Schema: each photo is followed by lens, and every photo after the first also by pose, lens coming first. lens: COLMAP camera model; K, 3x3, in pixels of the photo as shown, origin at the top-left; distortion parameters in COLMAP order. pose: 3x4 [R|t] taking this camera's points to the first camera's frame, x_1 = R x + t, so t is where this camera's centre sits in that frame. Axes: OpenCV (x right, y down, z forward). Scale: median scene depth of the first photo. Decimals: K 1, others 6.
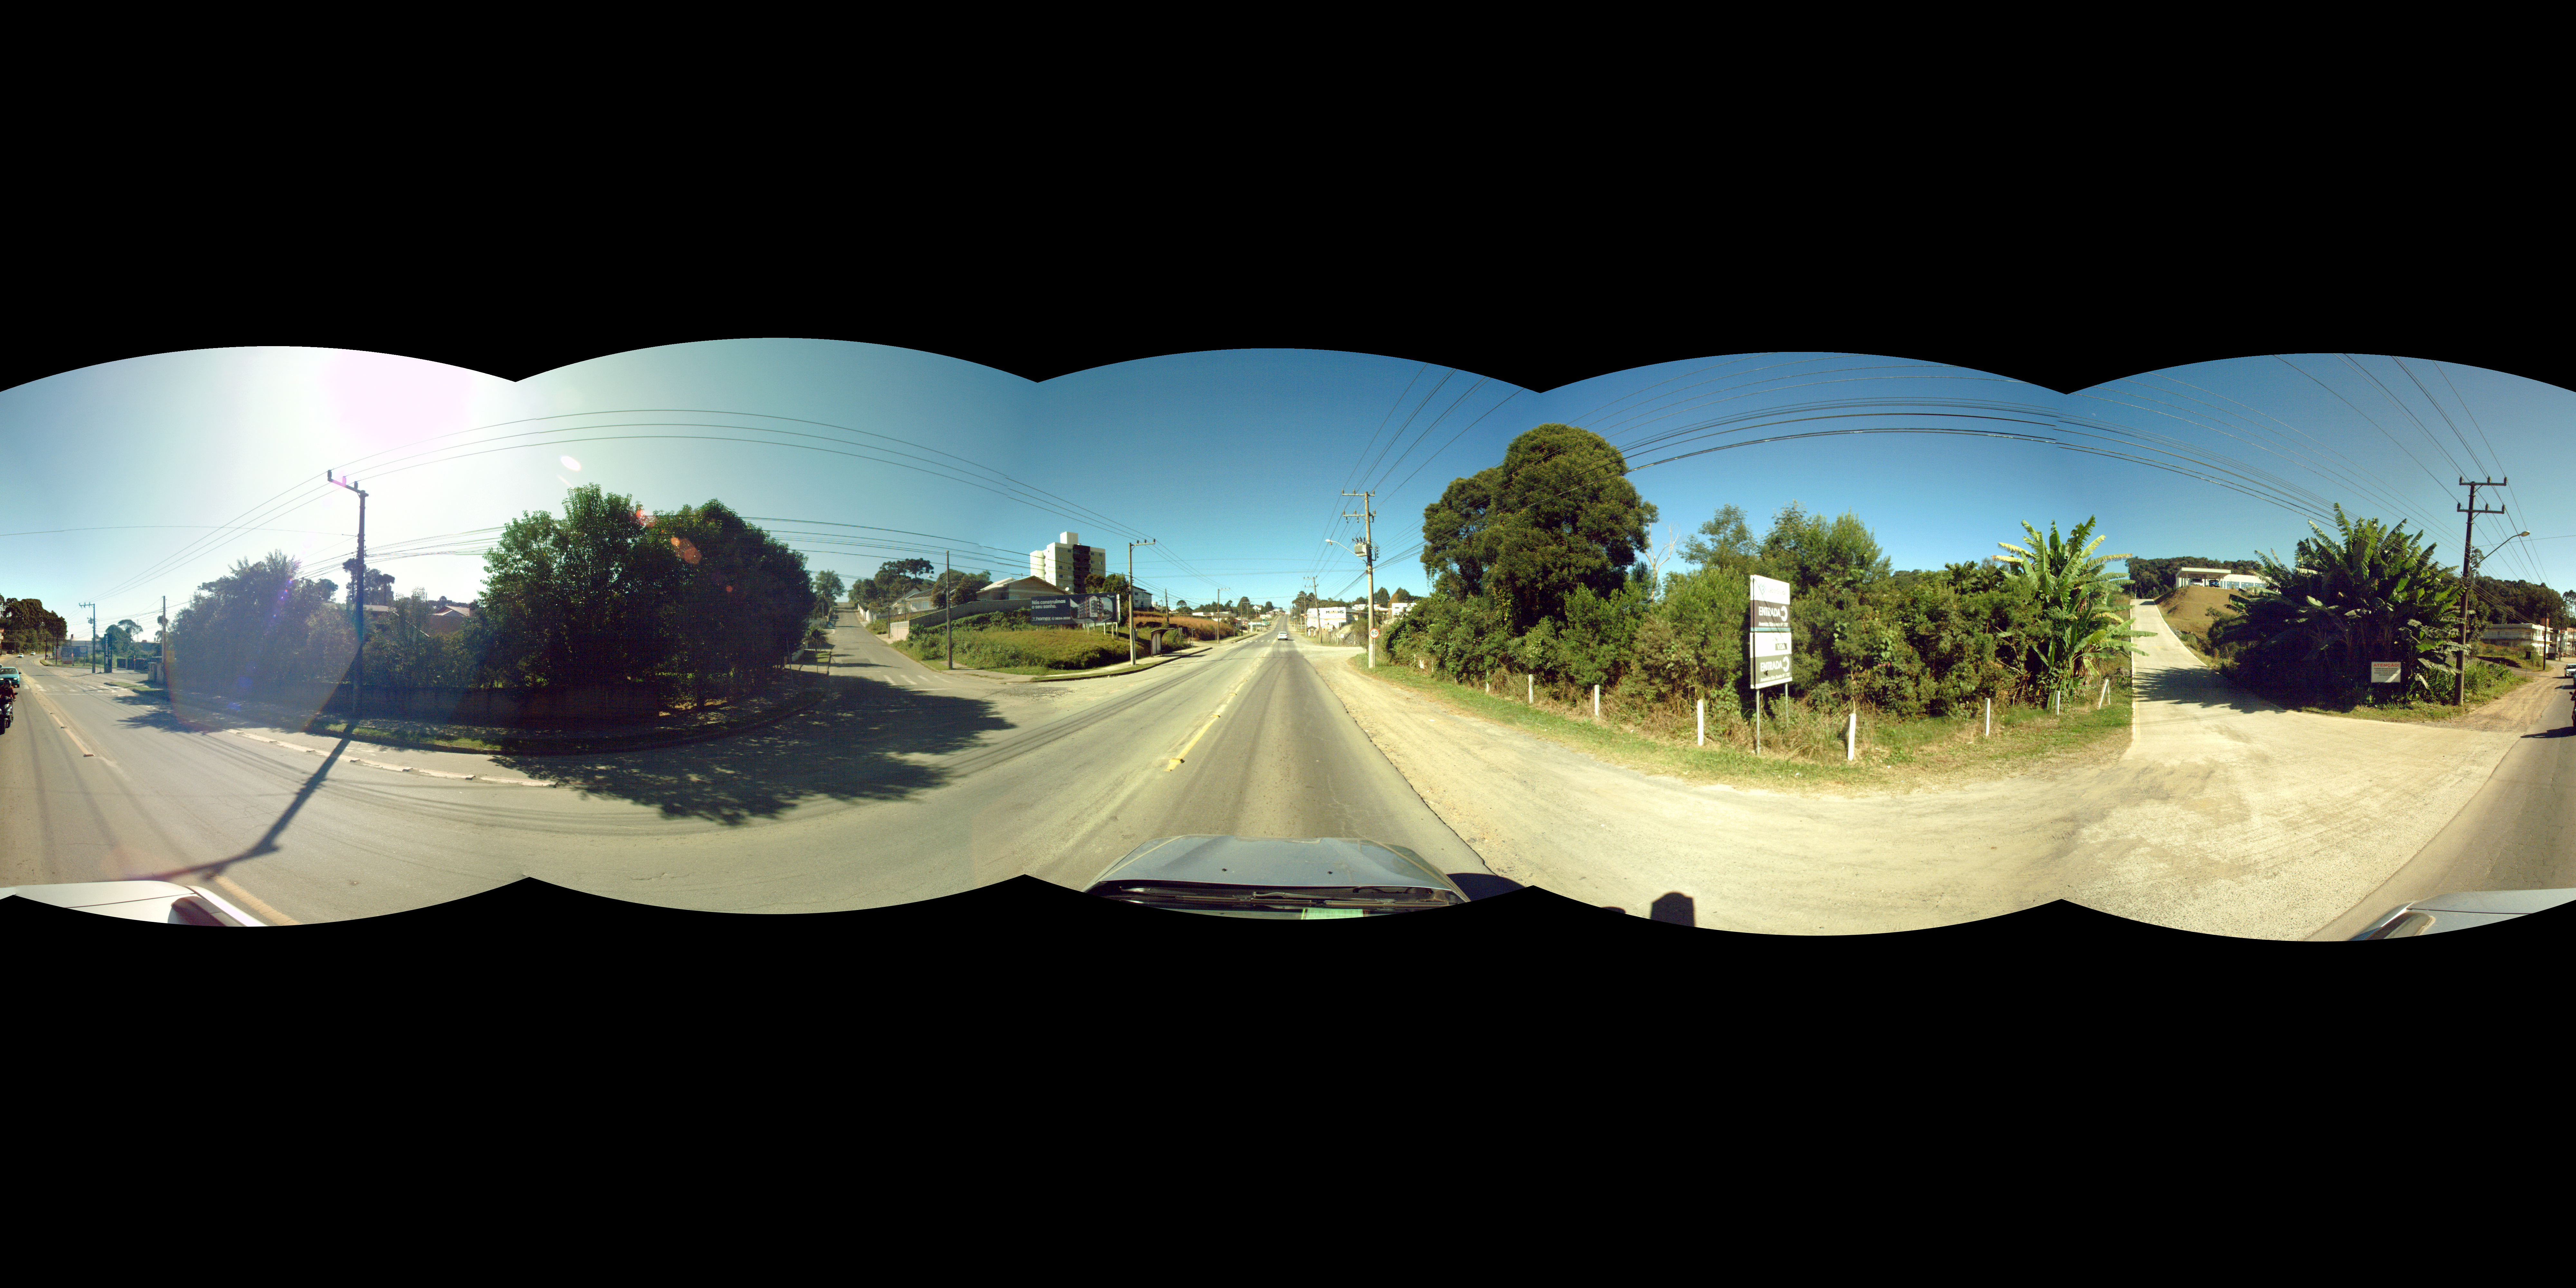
lens RADIAL K [[6570.9, 0, 1288.0], [0, 6570.9, 643.9], [0, 0, 1]] dist [-0.003119, -0.019704]
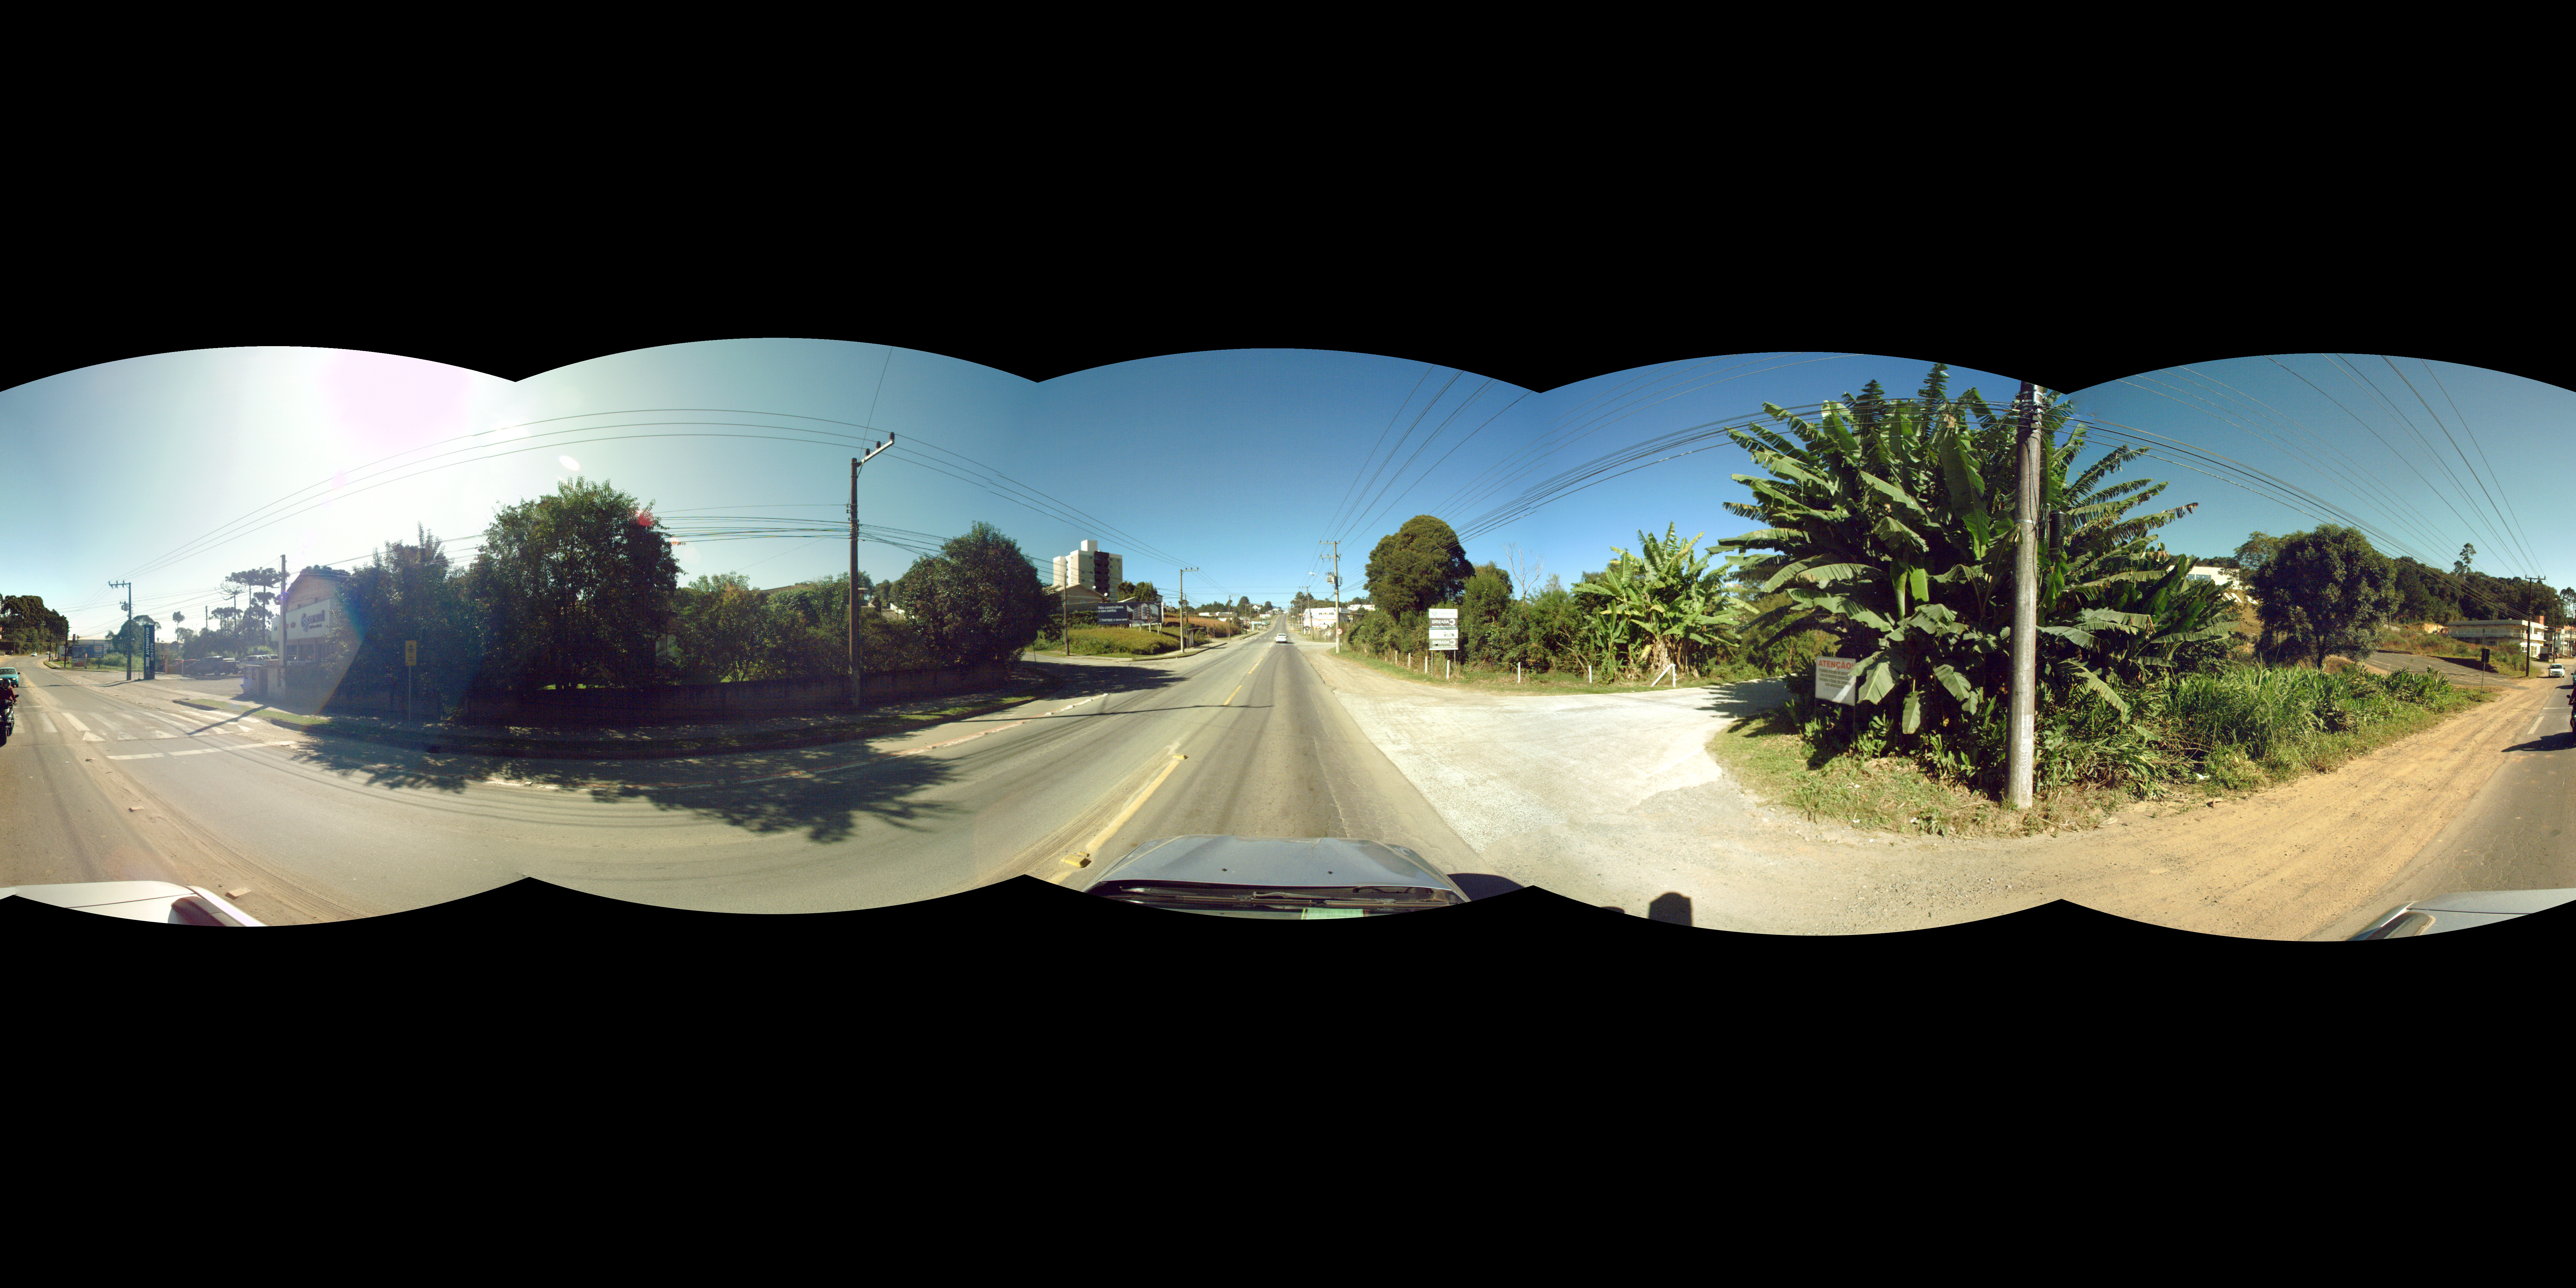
lens RADIAL K [[6570.9, 0, 1288.0], [0, 6570.9, 643.9], [0, 0, 1]] dist [-0.003119, -0.019704]
pose [[1.000000, -0.000115, -0.000024, 0.000323], [0.000115, 1.000000, 0.000026, 0.000576], [0.000024, -0.000026, 1.000000, -0.238167]]
